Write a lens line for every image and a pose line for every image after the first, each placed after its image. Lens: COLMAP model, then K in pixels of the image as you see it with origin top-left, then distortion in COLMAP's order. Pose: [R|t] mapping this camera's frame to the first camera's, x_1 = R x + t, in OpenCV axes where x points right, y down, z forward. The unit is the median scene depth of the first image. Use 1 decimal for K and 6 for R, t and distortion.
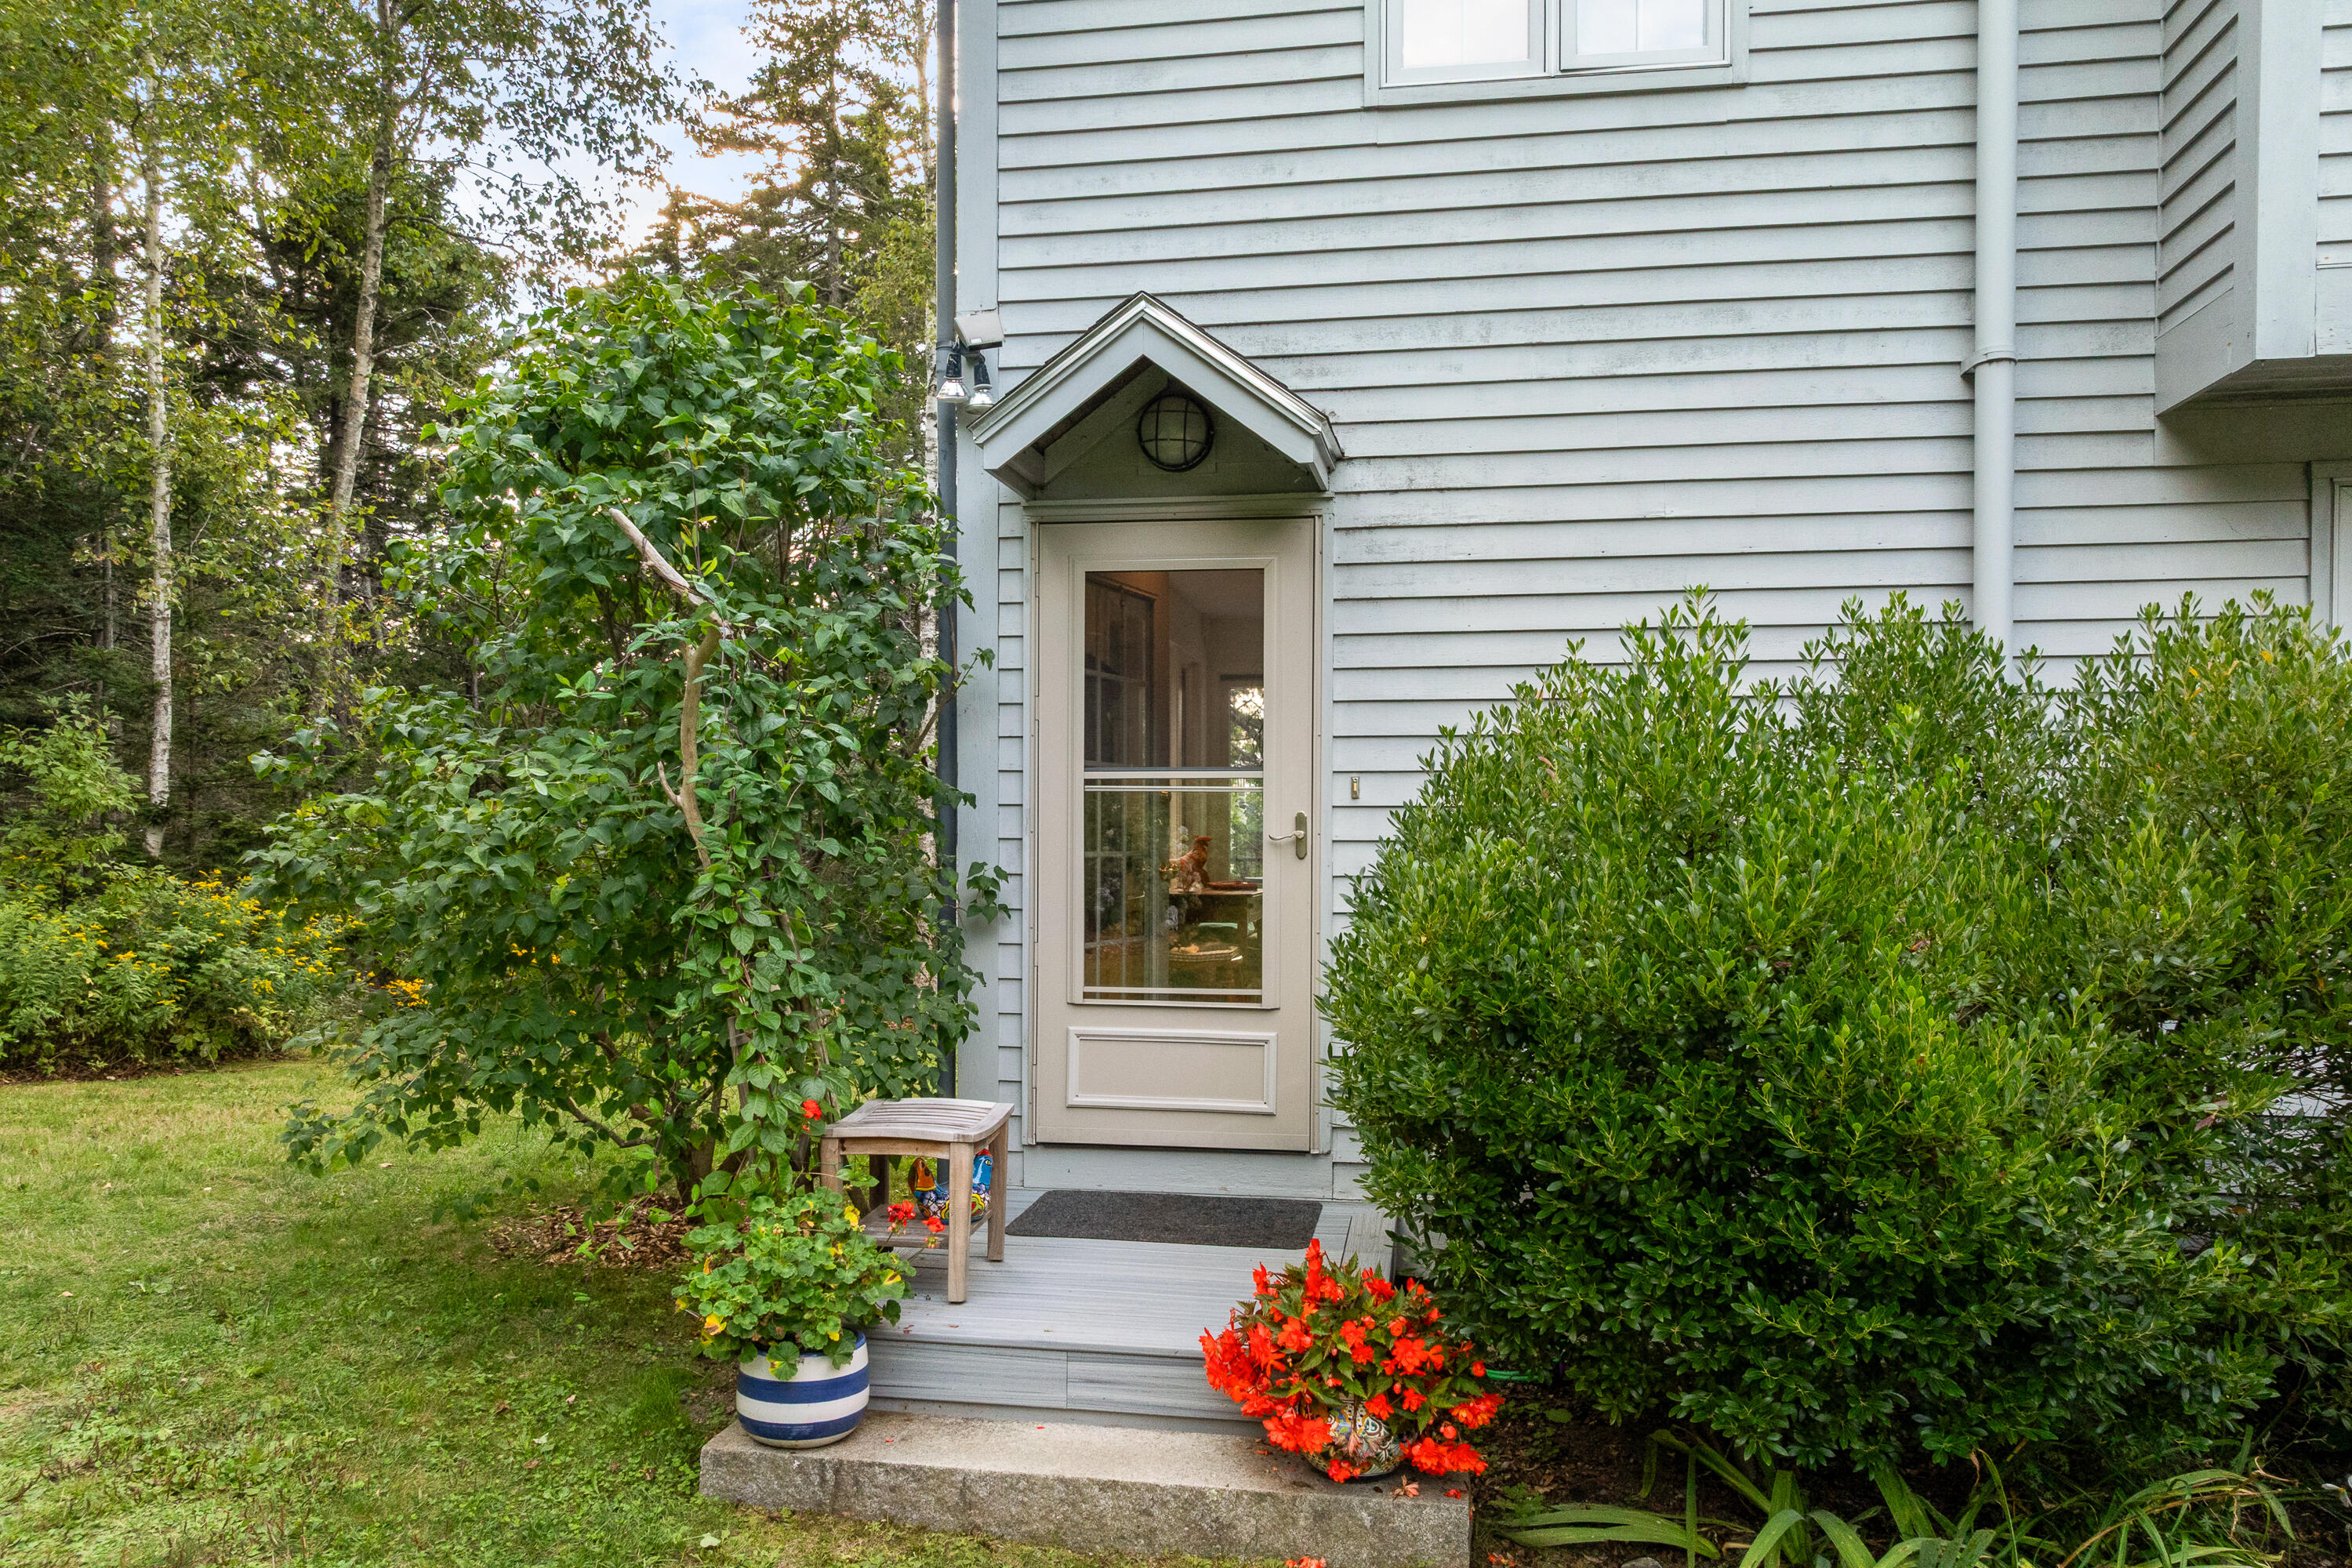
lens RADIAL K [[1629.9, 0, 1187.6], [0, 1629.9, 830.5], [0, 0, 1]] dist [-0.010267, -0.001585]
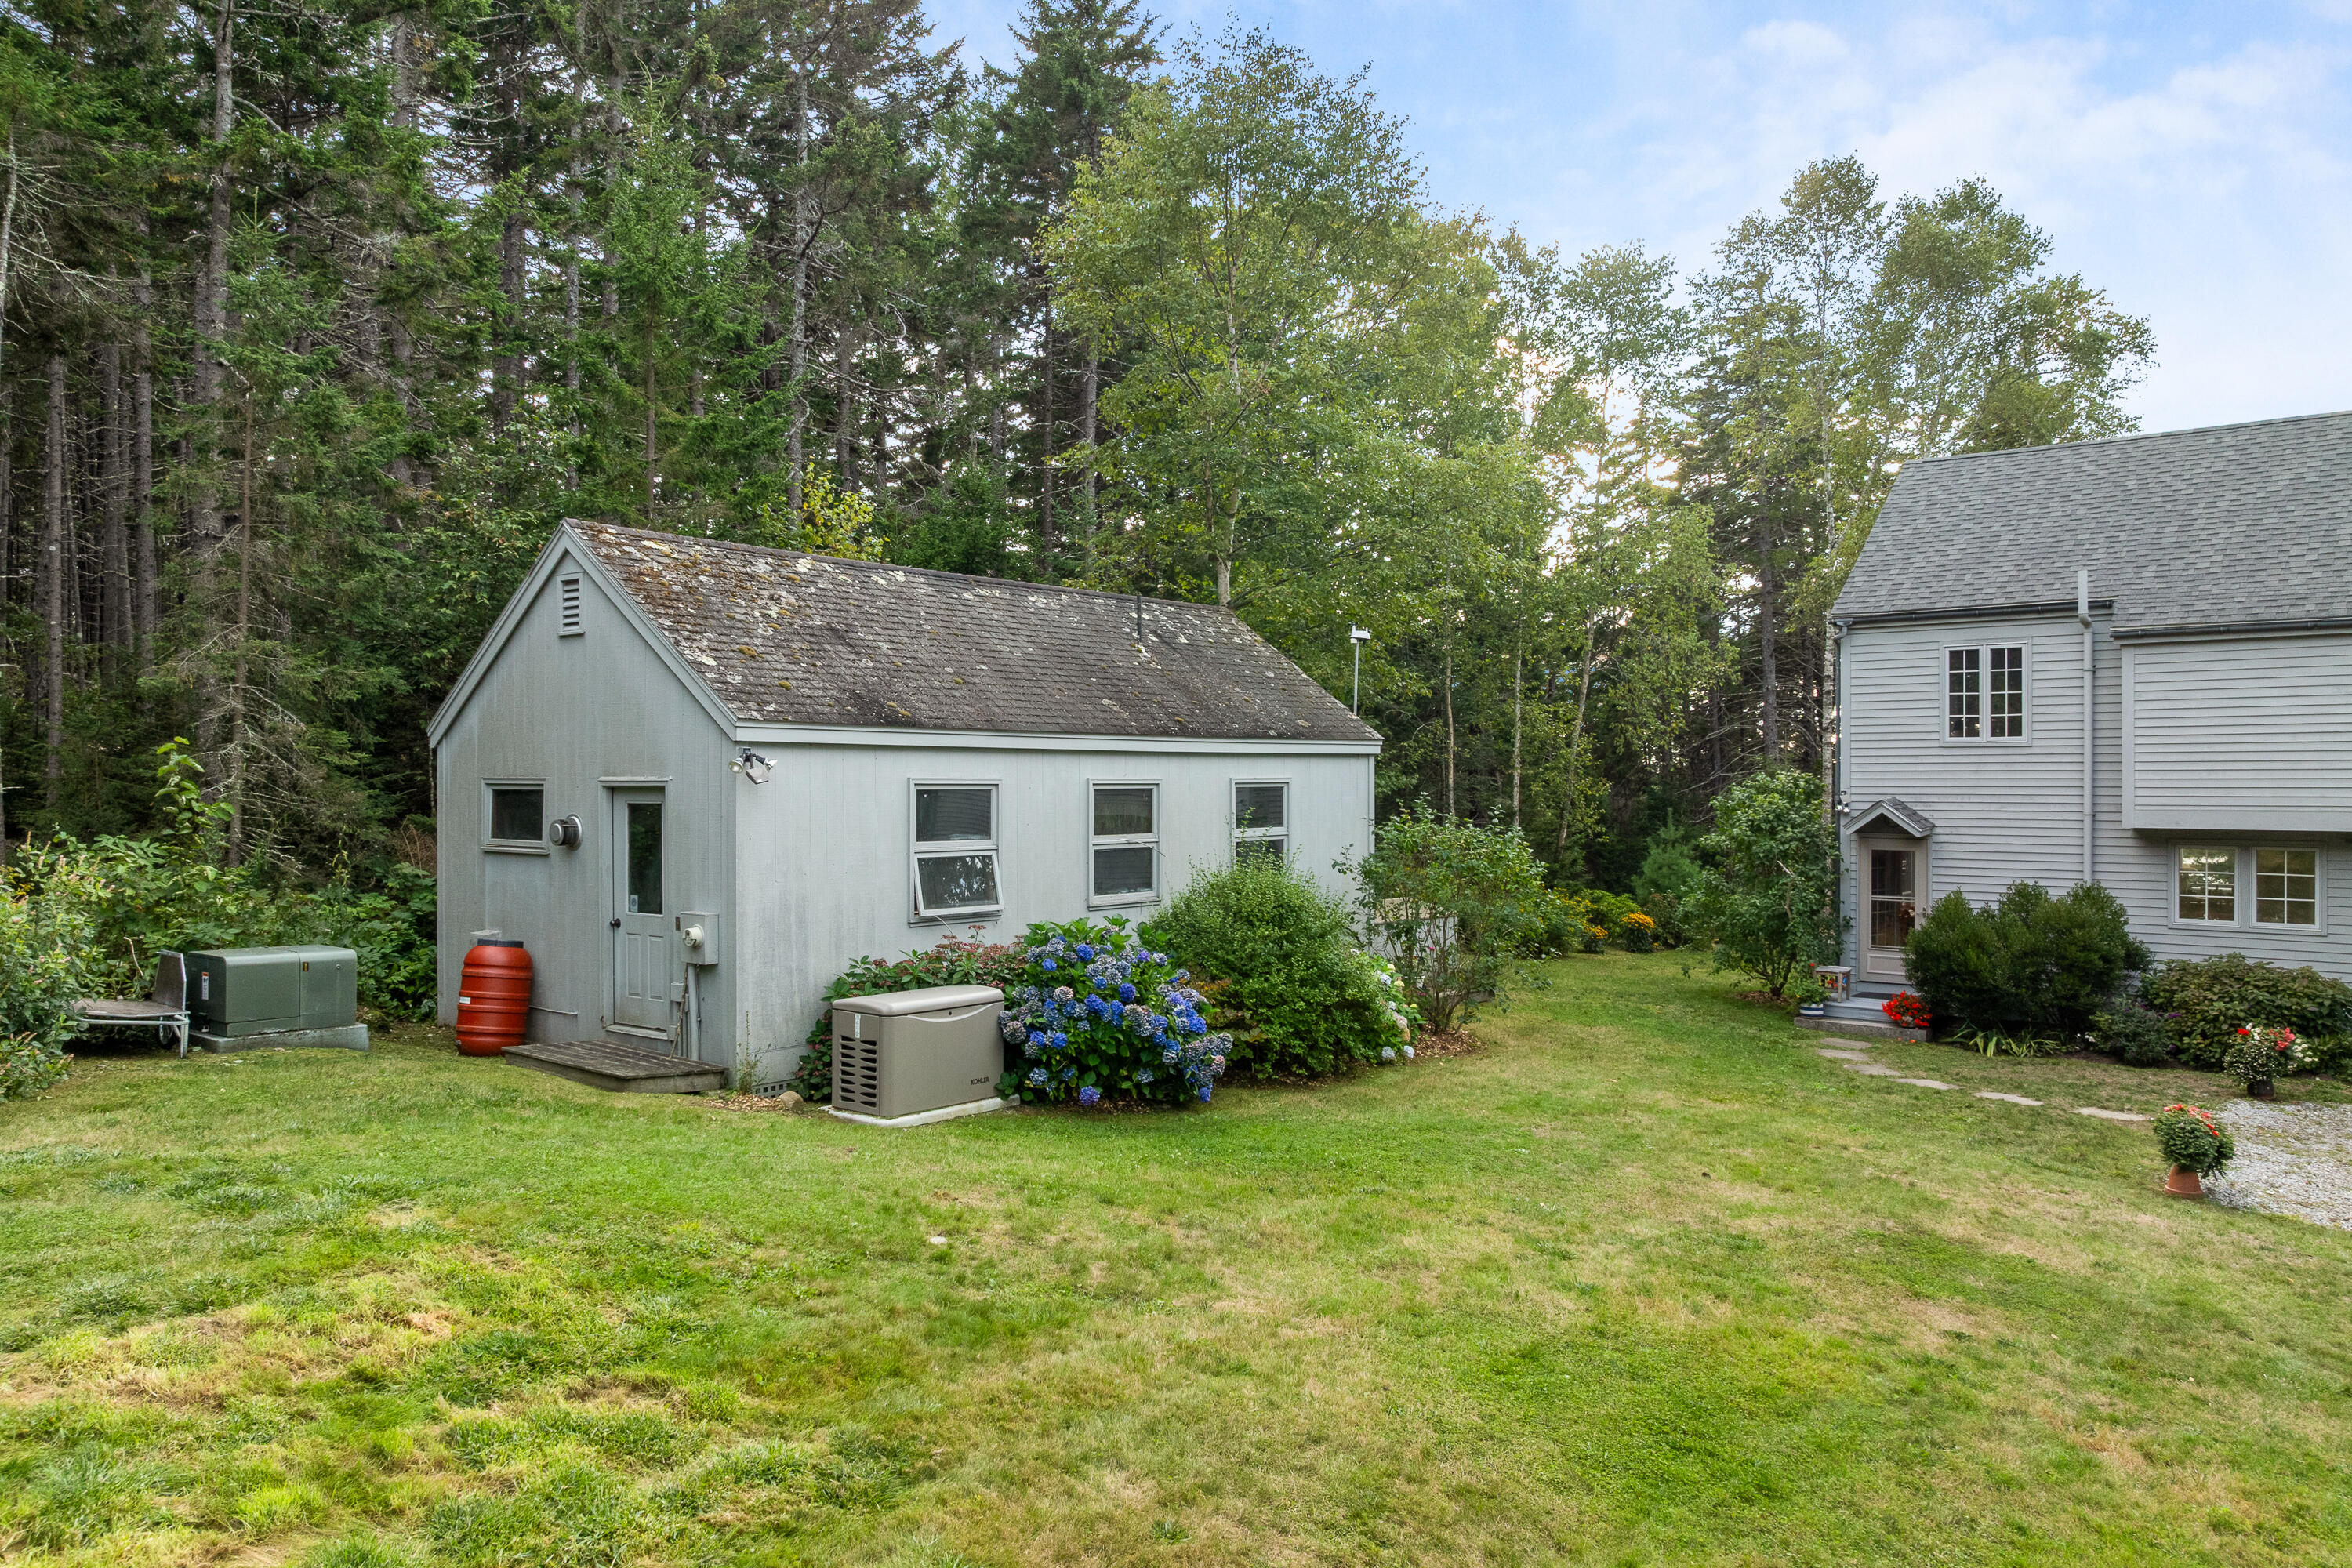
lens RADIAL K [[1620.2, 0, 1176.7], [0, 1620.2, 792.7], [0, 0, 1]] dist [-0.003525, -0.006509]
pose [[0.860526, 0.004698, -0.509384, 0.587598], [0.002915, 0.999896, 0.014147, -0.411064], [0.509398, -0.013659, 0.860423, -3.982216]]
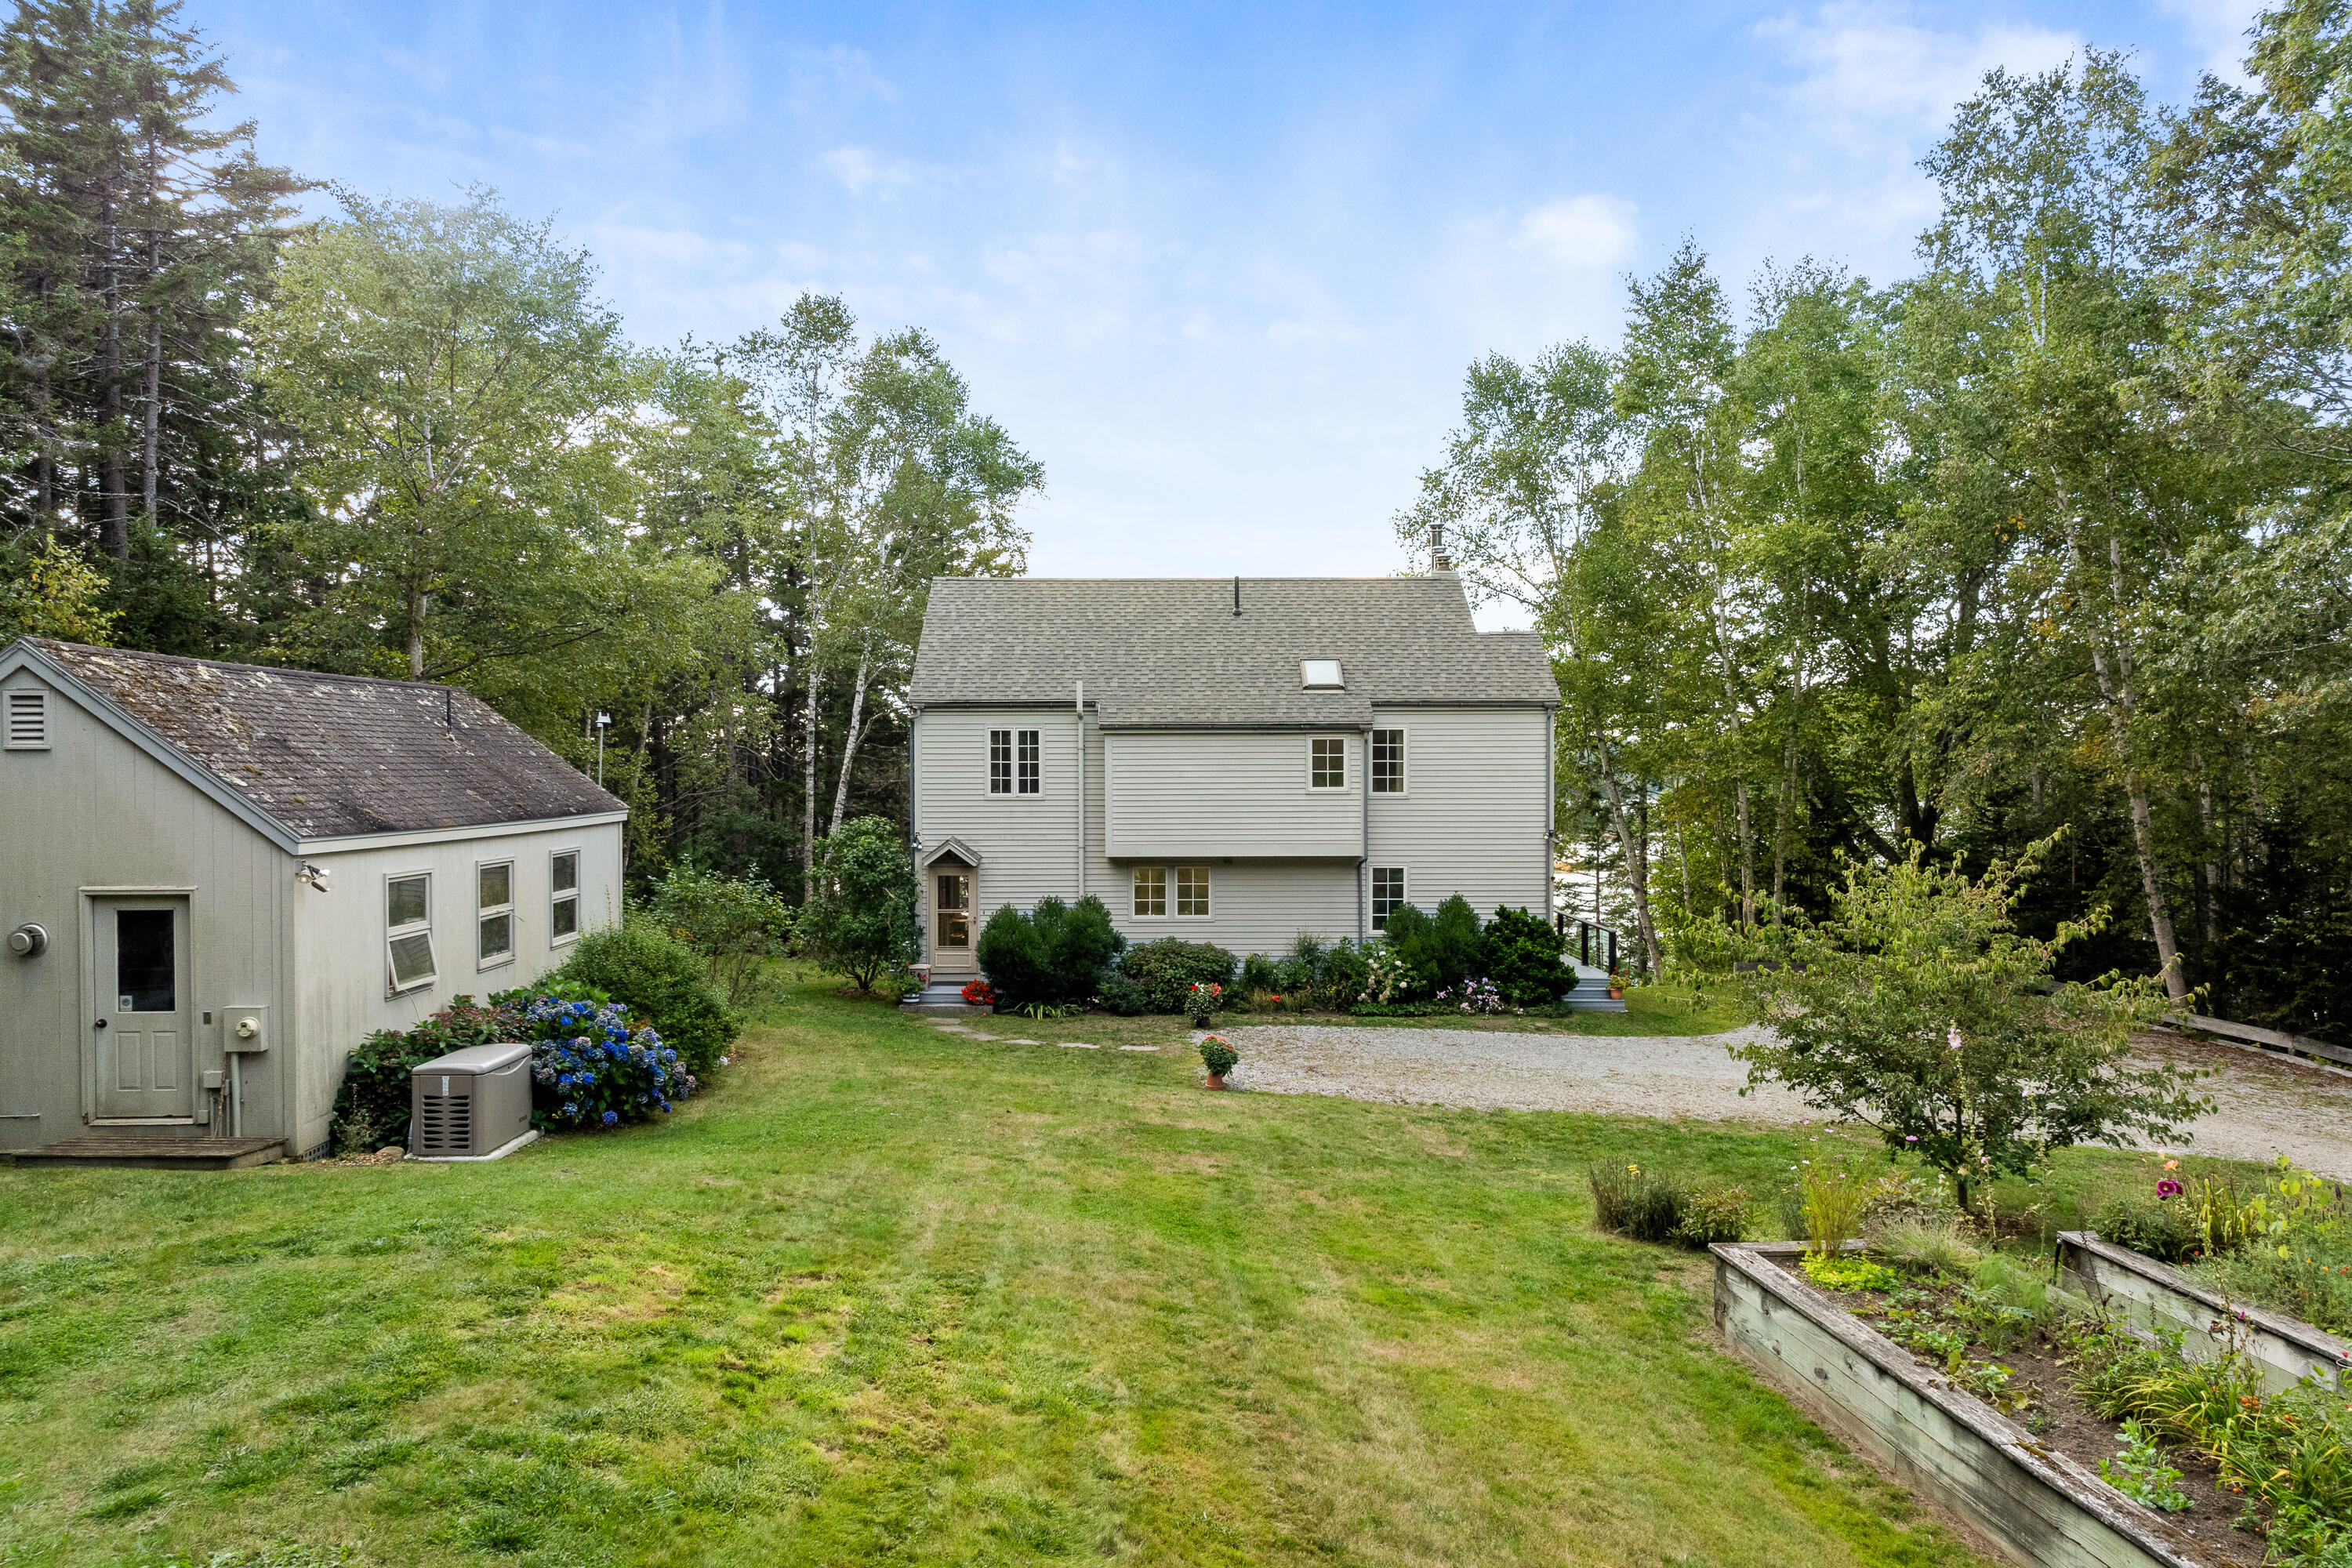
lens RADIAL K [[1620.2, 0, 1176.7], [0, 1620.2, 792.7], [0, 0, 1]] dist [-0.003525, -0.006509]
pose [[0.985288, -0.003831, 0.170862, -0.228231], [0.000099, 0.999761, 0.021842, -0.635419], [-0.170905, -0.021504, 0.985053, -5.306507]]
